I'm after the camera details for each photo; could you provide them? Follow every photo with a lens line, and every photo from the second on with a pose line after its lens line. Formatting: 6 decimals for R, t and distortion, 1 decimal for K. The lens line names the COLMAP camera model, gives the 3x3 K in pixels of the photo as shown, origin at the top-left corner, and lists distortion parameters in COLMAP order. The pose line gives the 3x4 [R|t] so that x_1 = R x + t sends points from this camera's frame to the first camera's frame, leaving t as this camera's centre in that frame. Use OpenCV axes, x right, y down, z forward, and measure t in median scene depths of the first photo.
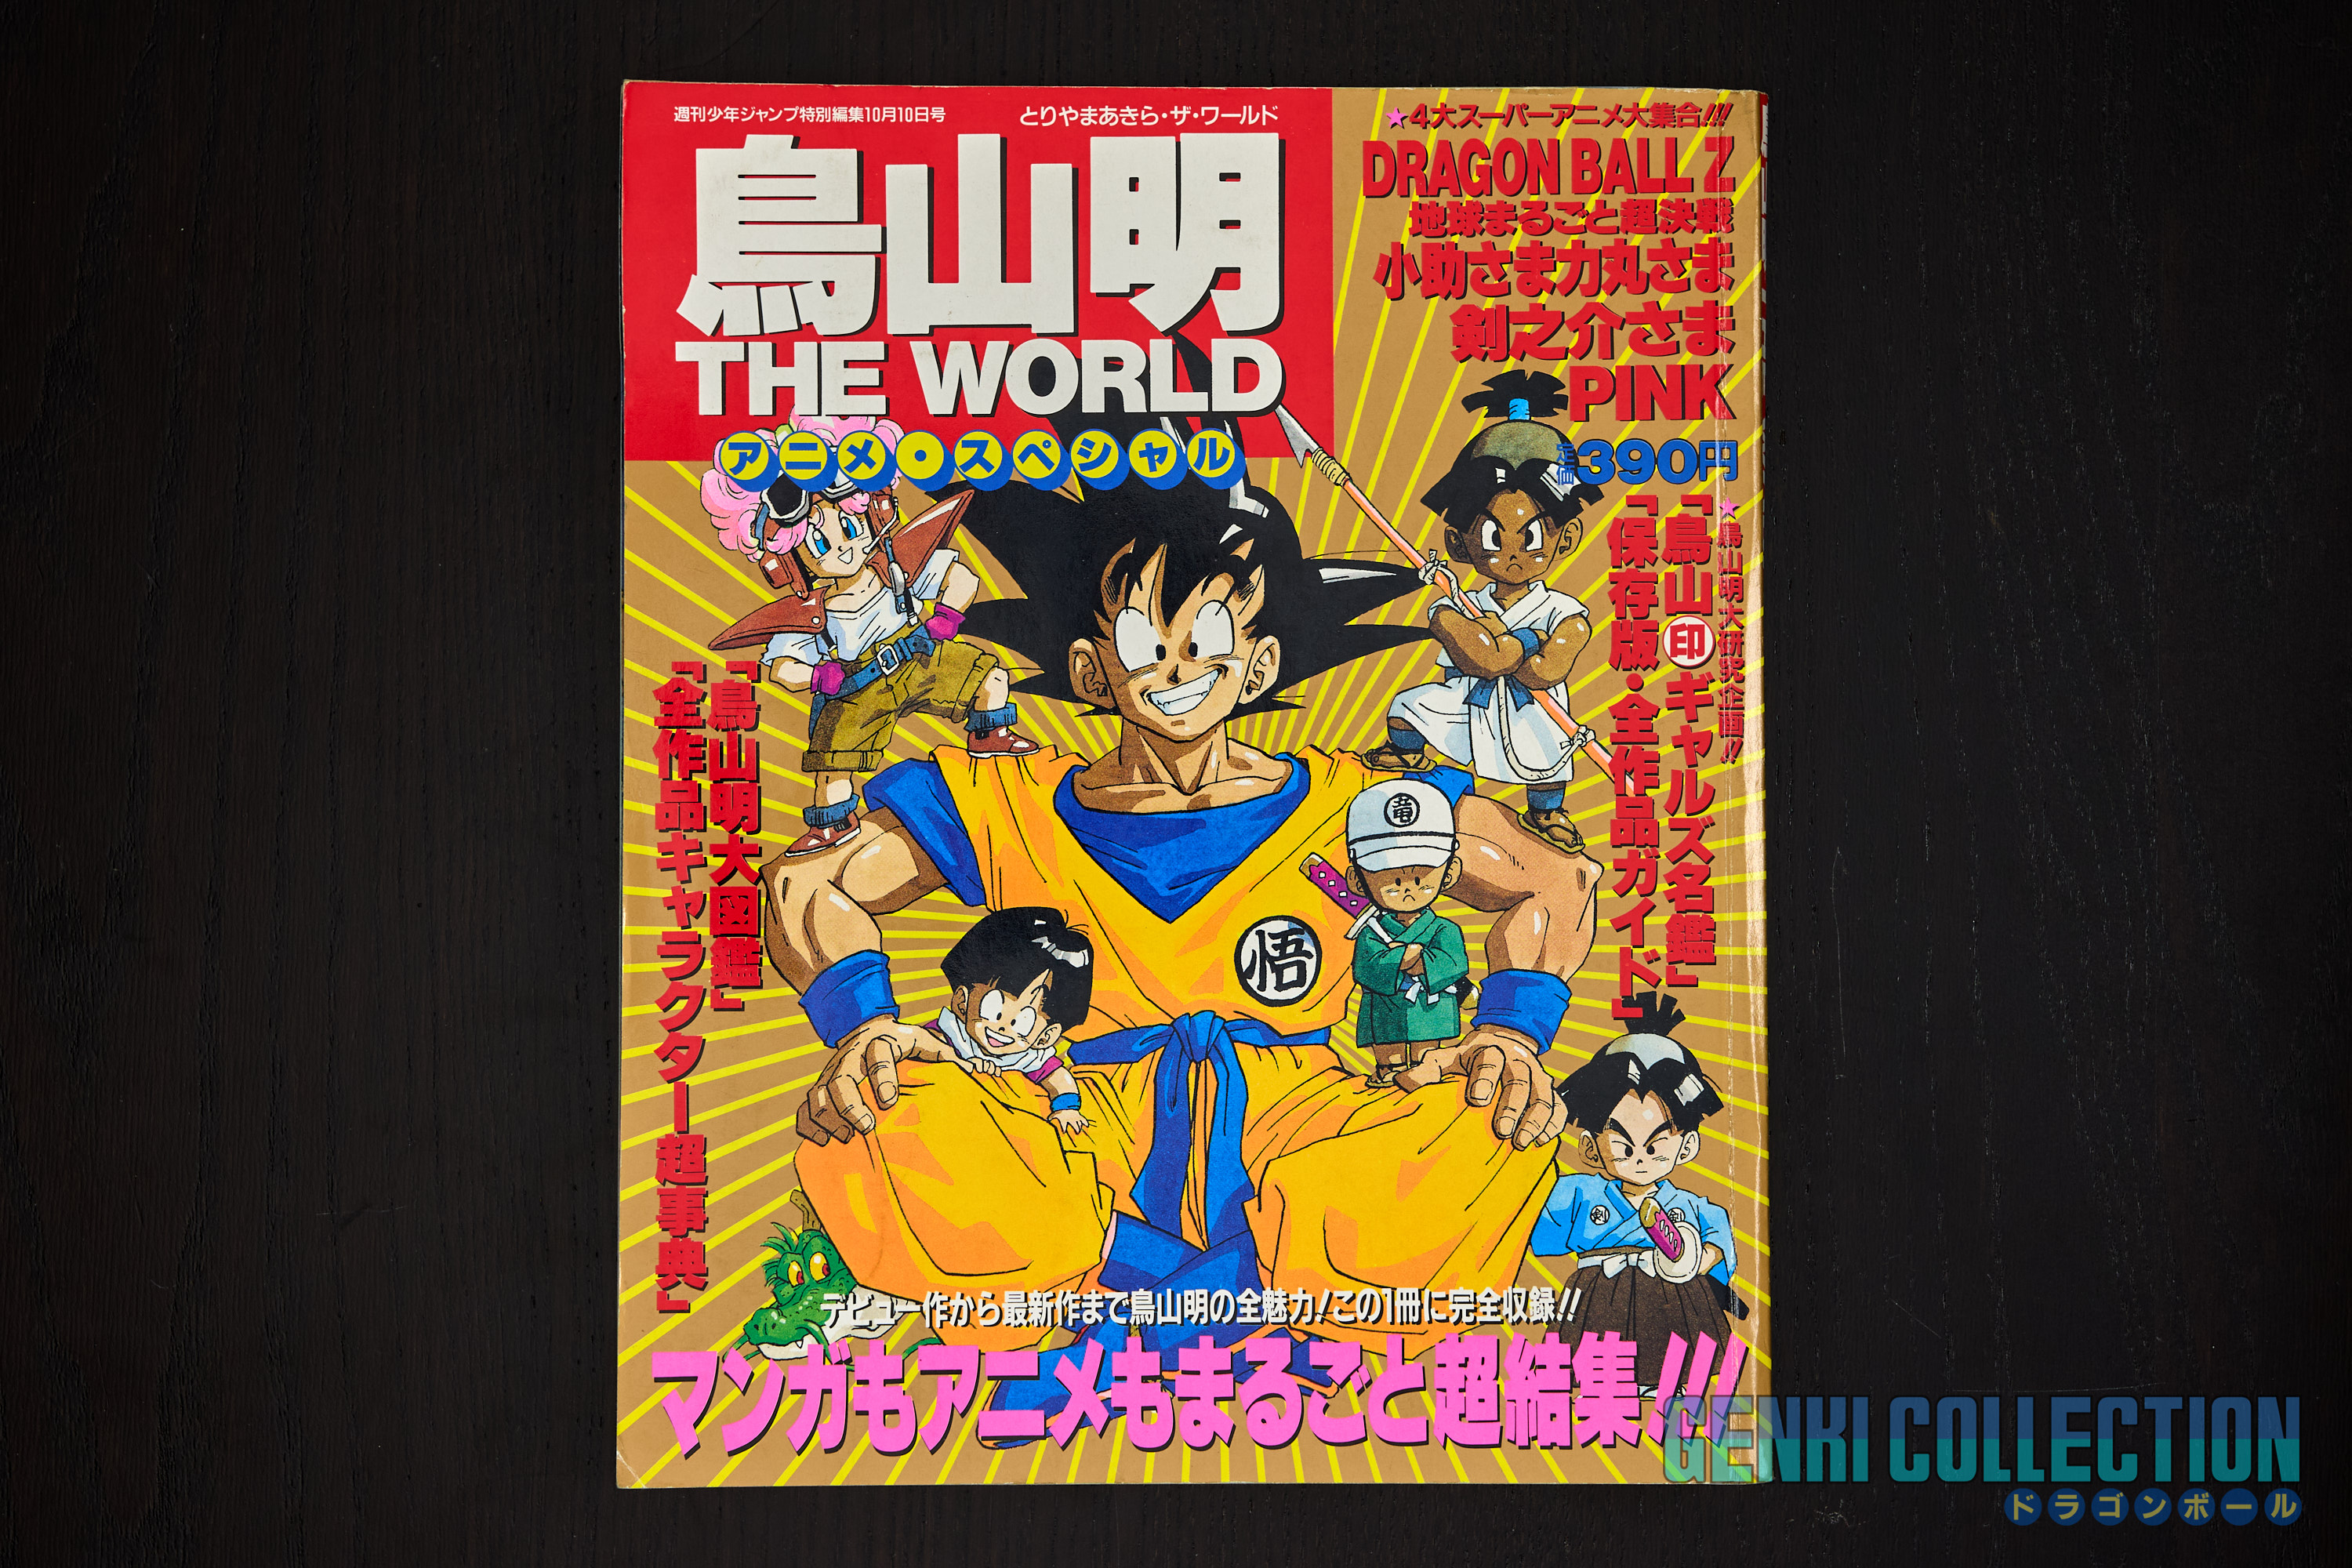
lens RADIAL K [[3383.0, 0, 1177.7], [0, 3383.0, 790.5], [0, 0, 1]] dist [0.000001, 0.000000]
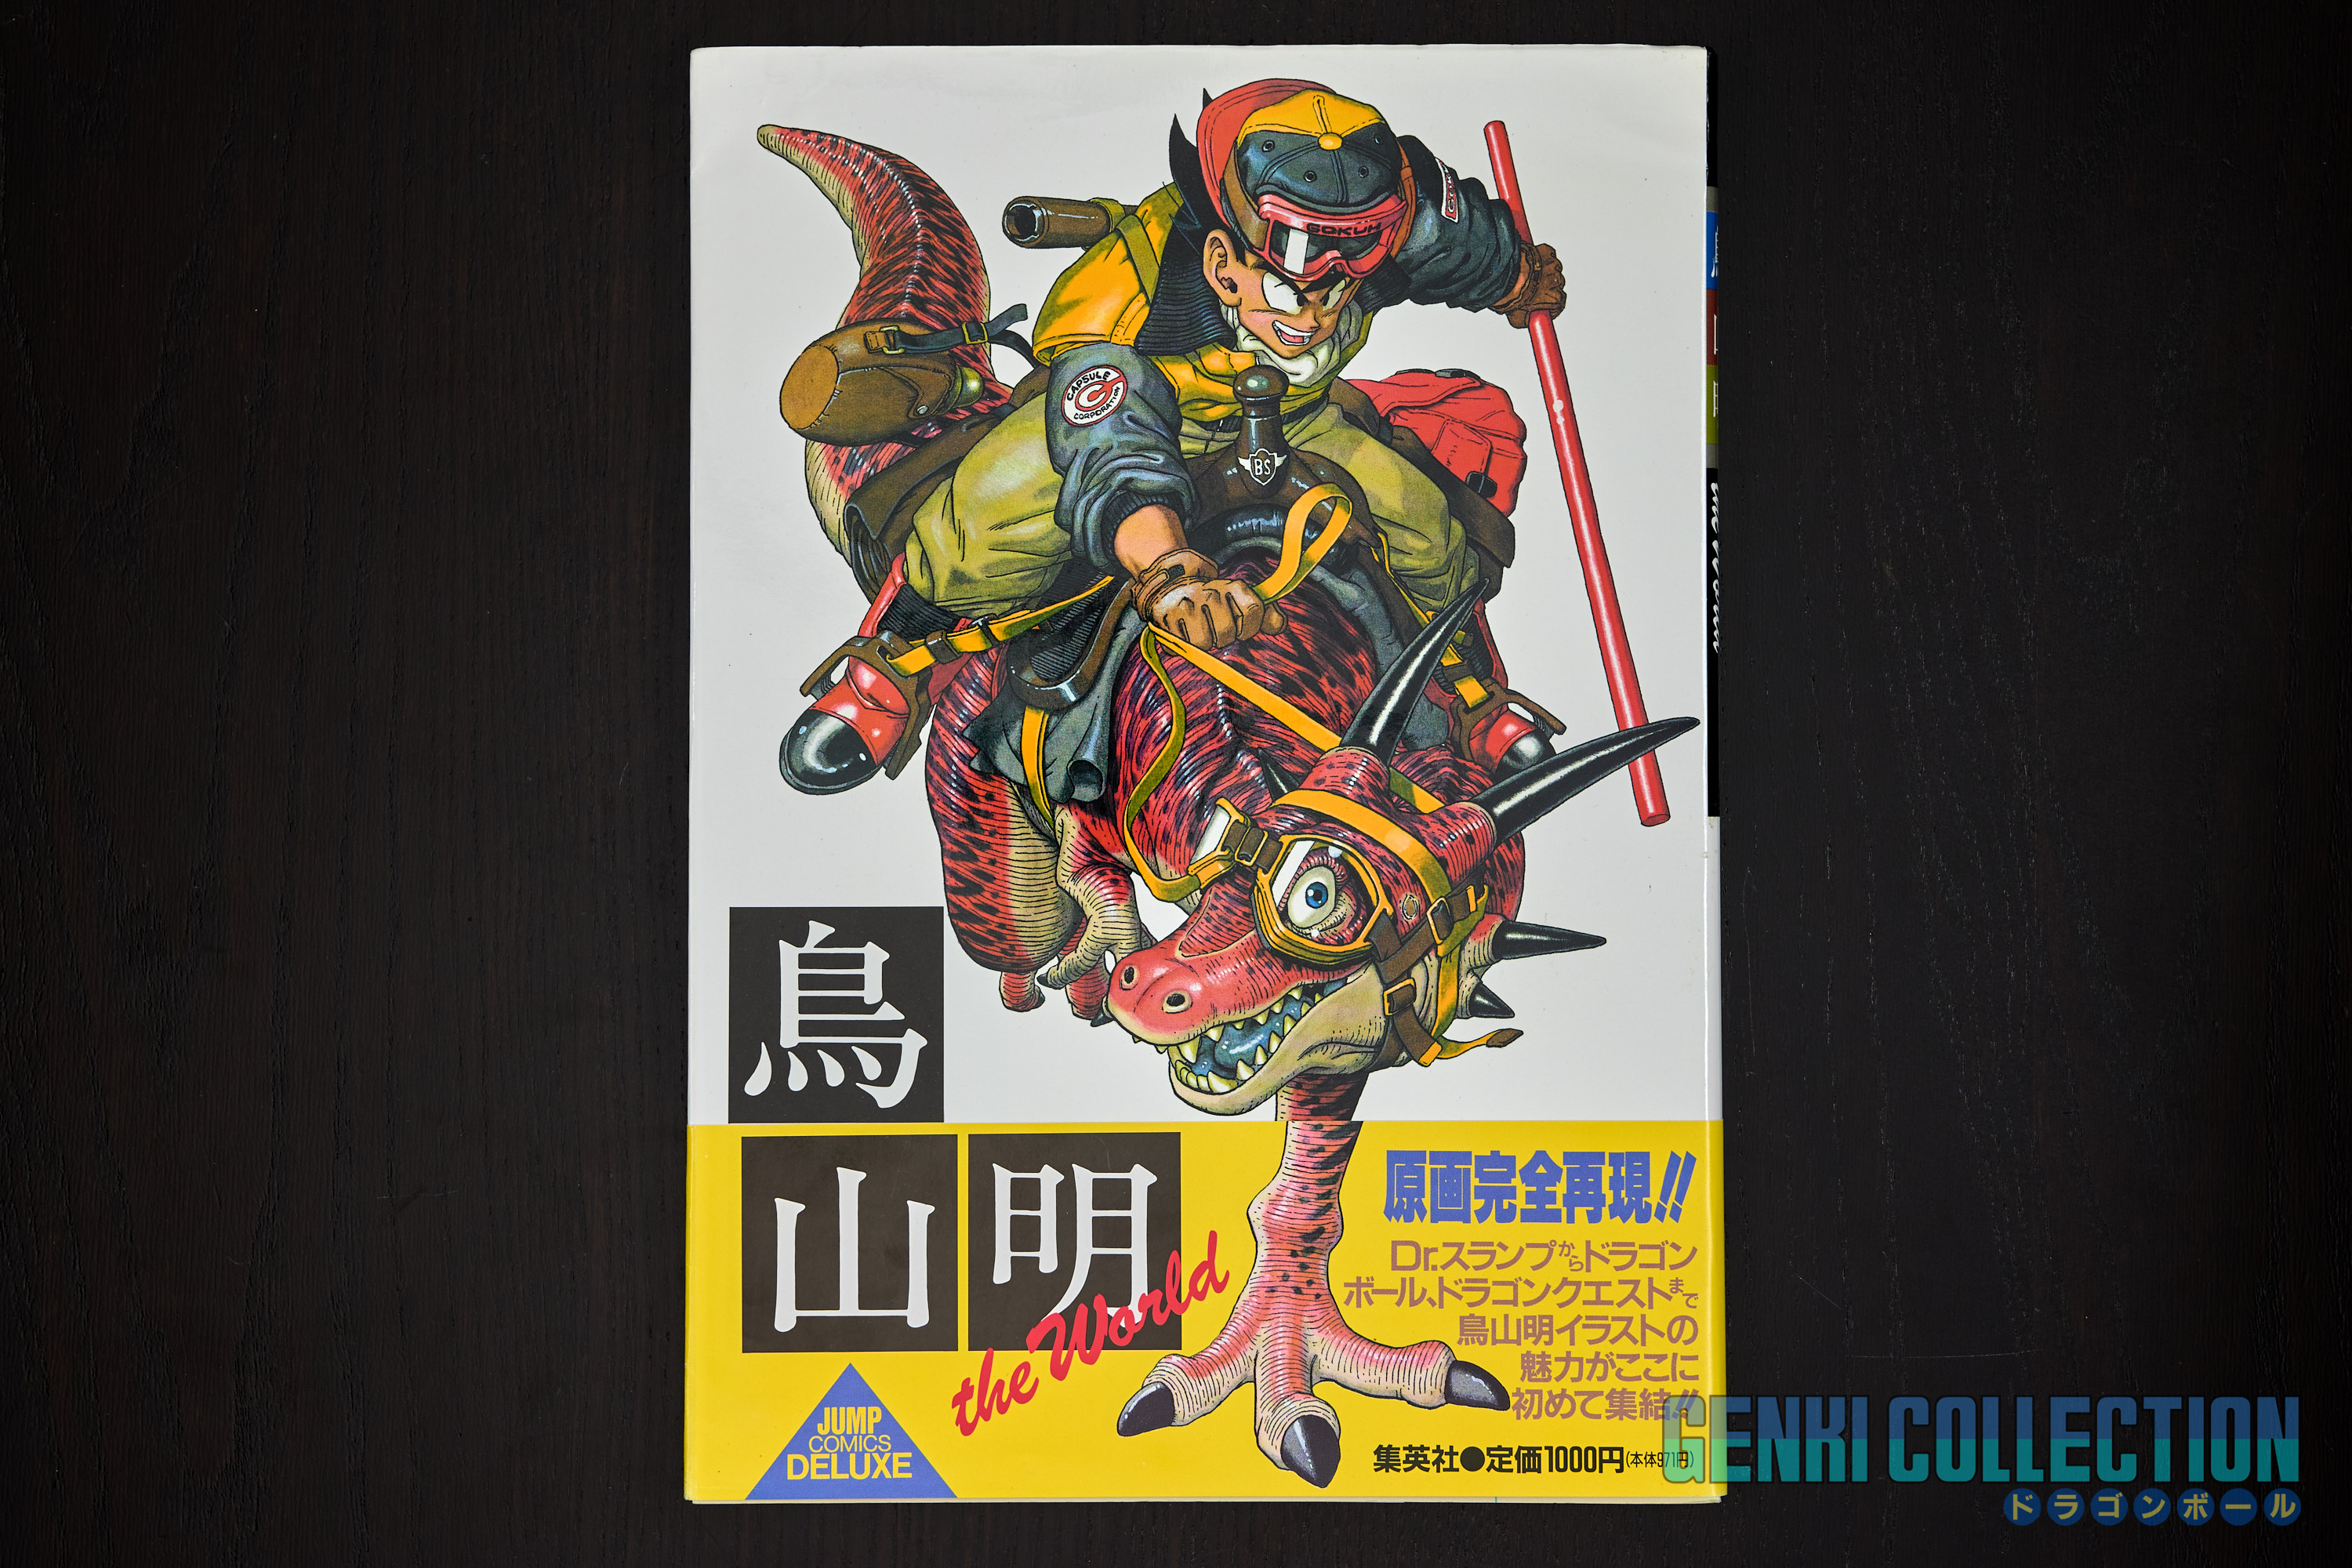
lens RADIAL K [[3383.0, 0, 1177.7], [0, 3383.0, 787.2], [0, 0, 1]] dist [0.000001, 0.000000]
pose [[1.000000, 0.000013, 0.000097, 0.007954], [-0.000013, 0.999999, -0.001015, -0.008239], [-0.000097, 0.001015, 0.999999, -0.109687]]
